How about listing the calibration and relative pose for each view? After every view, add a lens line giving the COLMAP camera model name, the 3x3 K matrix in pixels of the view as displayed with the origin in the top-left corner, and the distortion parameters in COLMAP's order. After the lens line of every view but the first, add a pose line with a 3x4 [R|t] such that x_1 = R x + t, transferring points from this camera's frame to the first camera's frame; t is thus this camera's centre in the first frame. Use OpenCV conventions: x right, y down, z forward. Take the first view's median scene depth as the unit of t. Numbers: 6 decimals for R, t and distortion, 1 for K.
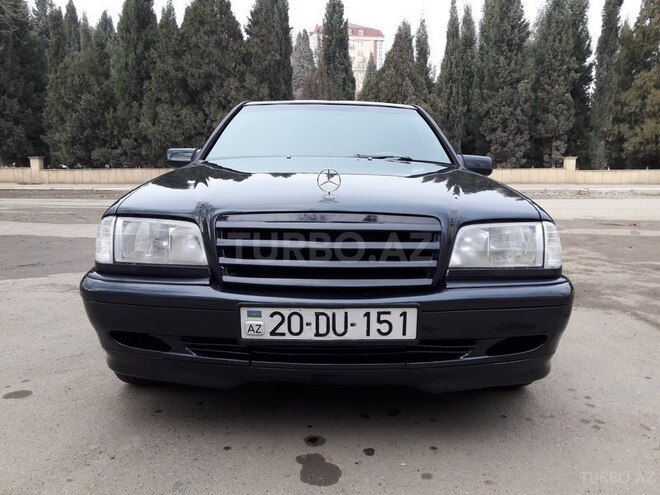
lens RADIAL K [[541.4, 0, 330.2], [0, 541.4, 245.2], [0, 0, 1]] dist [0.021804, -0.055363]
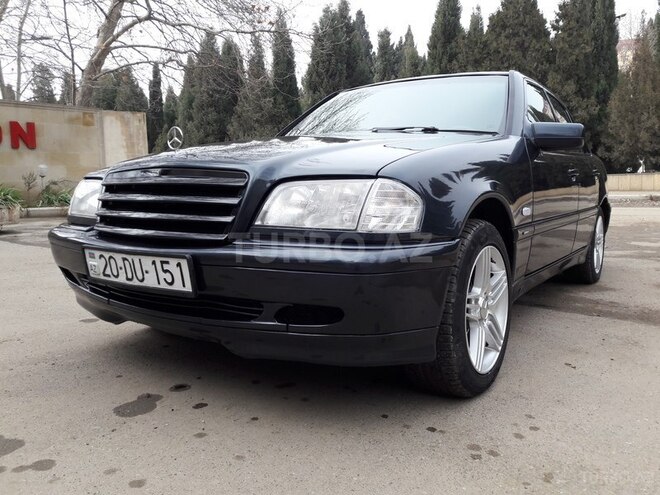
lens RADIAL K [[538.0, 0, 327.7], [0, 538.0, 248.4], [0, 0, 1]] dist [-0.000545, -0.010426]
pose [[0.816073, 0.051583, -0.575642, 0.892674], [-0.060423, 0.998166, 0.003784, 0.072244], [0.574781, 0.031694, 0.817693, 0.324780]]
